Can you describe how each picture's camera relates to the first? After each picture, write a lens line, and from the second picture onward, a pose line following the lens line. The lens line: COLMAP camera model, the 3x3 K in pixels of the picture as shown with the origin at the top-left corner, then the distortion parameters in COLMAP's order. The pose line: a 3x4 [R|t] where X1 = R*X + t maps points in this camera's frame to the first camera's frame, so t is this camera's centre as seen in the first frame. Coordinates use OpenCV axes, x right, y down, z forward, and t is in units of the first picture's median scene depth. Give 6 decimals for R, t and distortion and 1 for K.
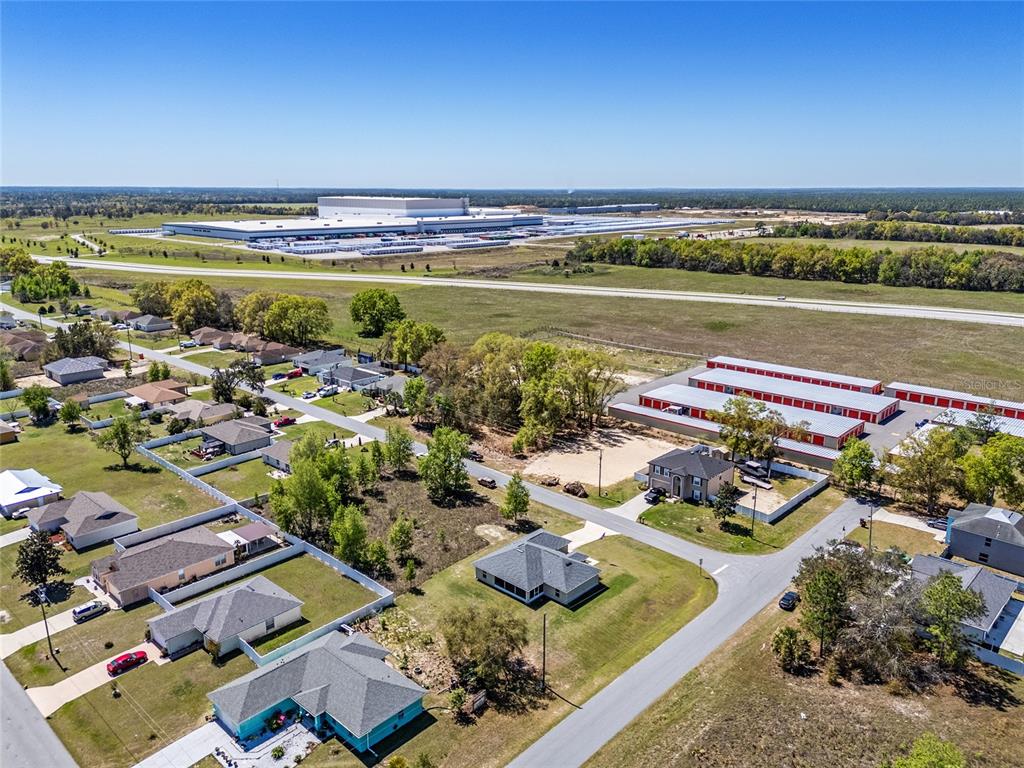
lens RADIAL K [[751.2, 0, 512.0], [0, 751.2, 384.0], [0, 0, 1]] dist [0.086037, -0.093679]
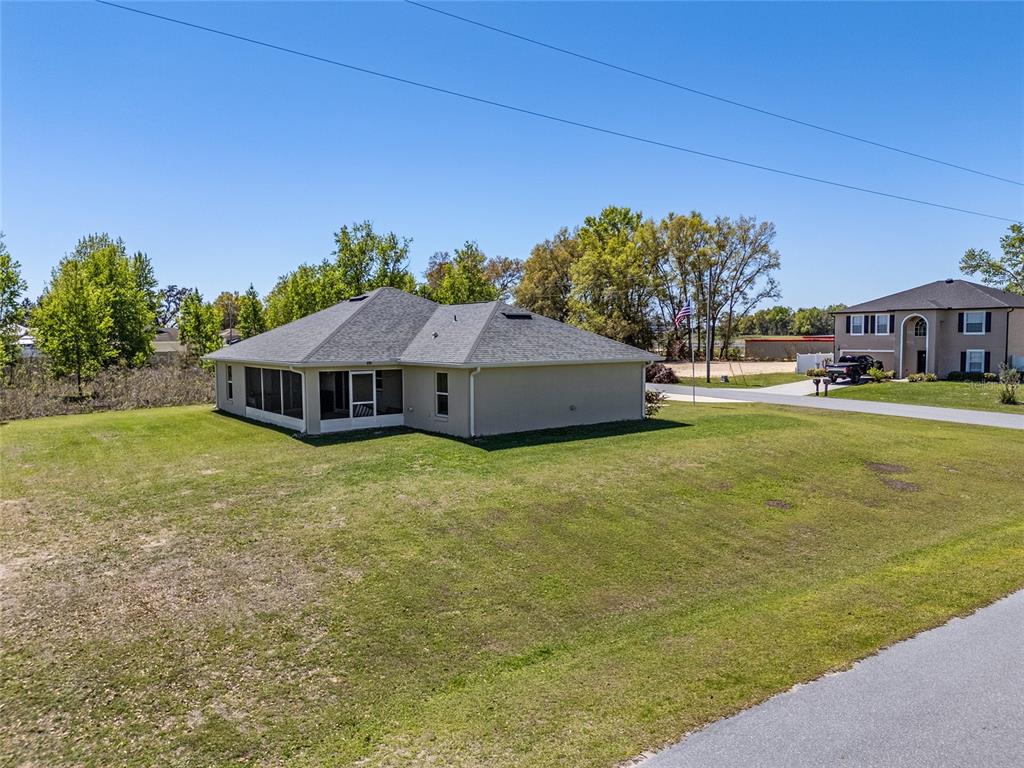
lens RADIAL K [[753.9, 0, 510.2], [0, 753.9, 373.2], [0, 0, 1]] dist [0.063648, -0.055220]
pose [[0.980438, -0.000898, -0.196827, 0.085722], [-0.039321, 0.978938, -0.200334, 0.216588], [0.192861, 0.204154, 0.959753, 0.543520]]
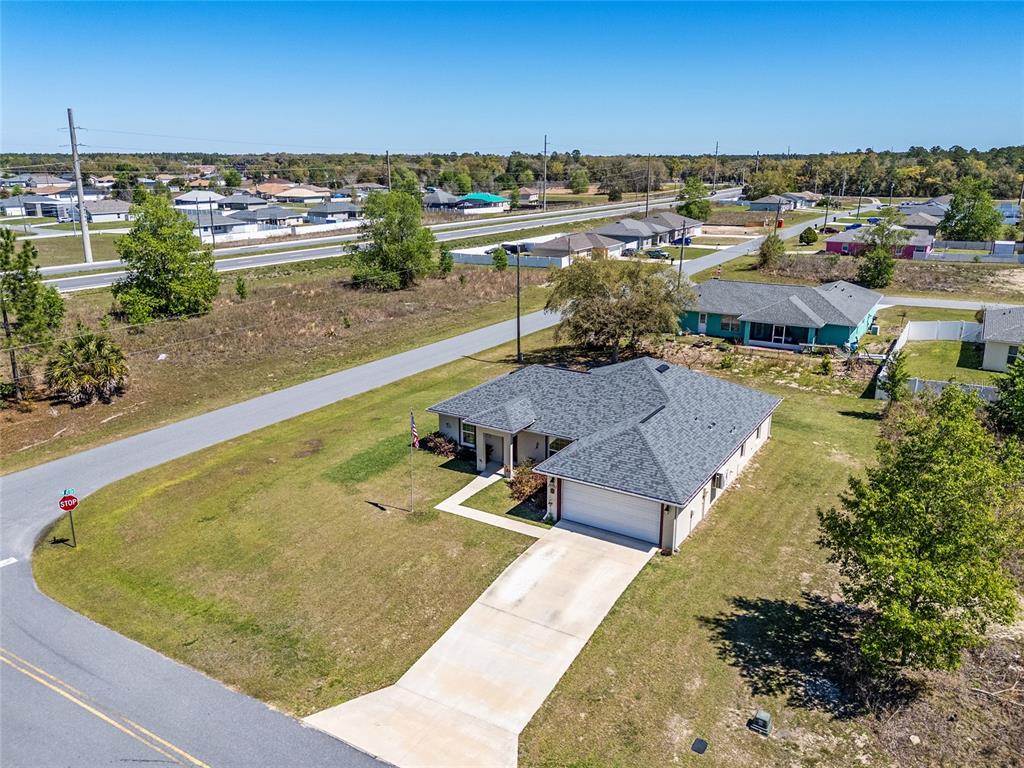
lens RADIAL K [[751.2, 0, 512.0], [0, 751.2, 384.0], [0, 0, 1]] dist [0.086037, -0.093679]
pose [[-0.980528, 0.058081, -0.187593, 0.104626], [-0.047379, 0.857077, 0.513006, 0.035184], [0.190578, 0.511905, -0.837636, 0.934085]]
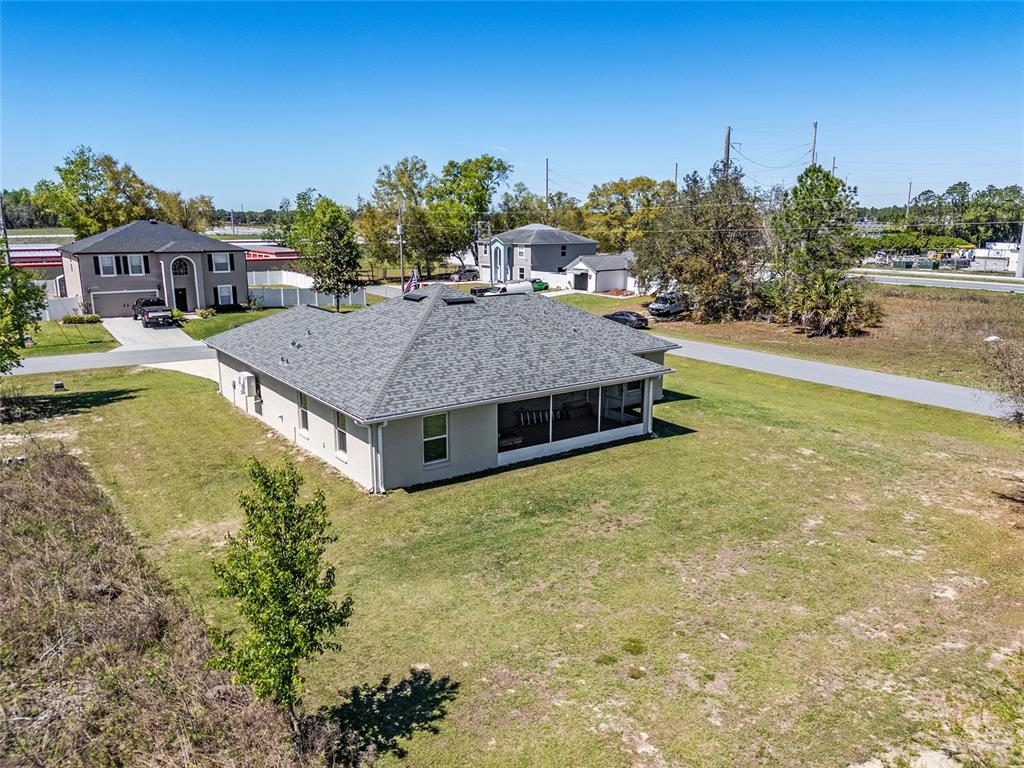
lens RADIAL K [[751.2, 0, 512.0], [0, 751.2, 384.0], [0, 0, 1]] dist [0.086037, -0.093679]
pose [[0.200832, -0.210812, 0.956674, -0.153290], [0.248947, 0.955494, 0.158291, 0.153827], [-0.947466, 0.206371, 0.244375, 0.673676]]
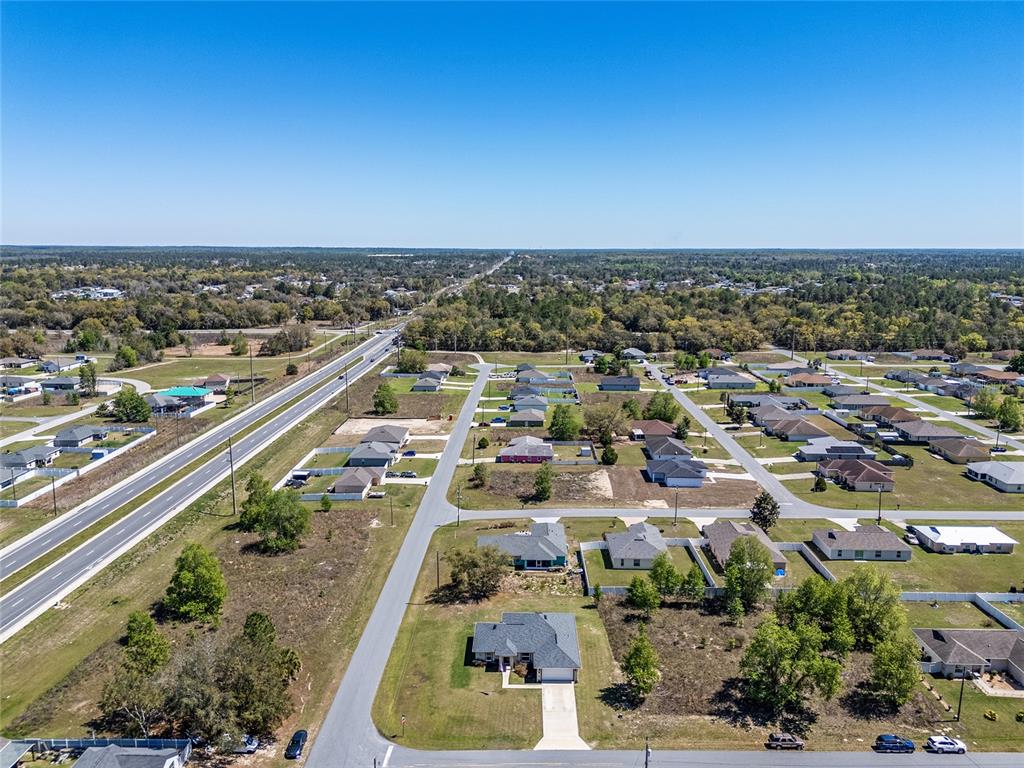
lens RADIAL K [[751.2, 0, 512.0], [0, 751.2, 384.0], [0, 0, 1]] dist [0.086037, -0.093679]
pose [[-0.743546, 0.118269, -0.658143, 0.502609], [-0.171891, 0.917354, 0.359047, -0.322007], [0.646214, 0.380097, -0.661765, 1.121262]]
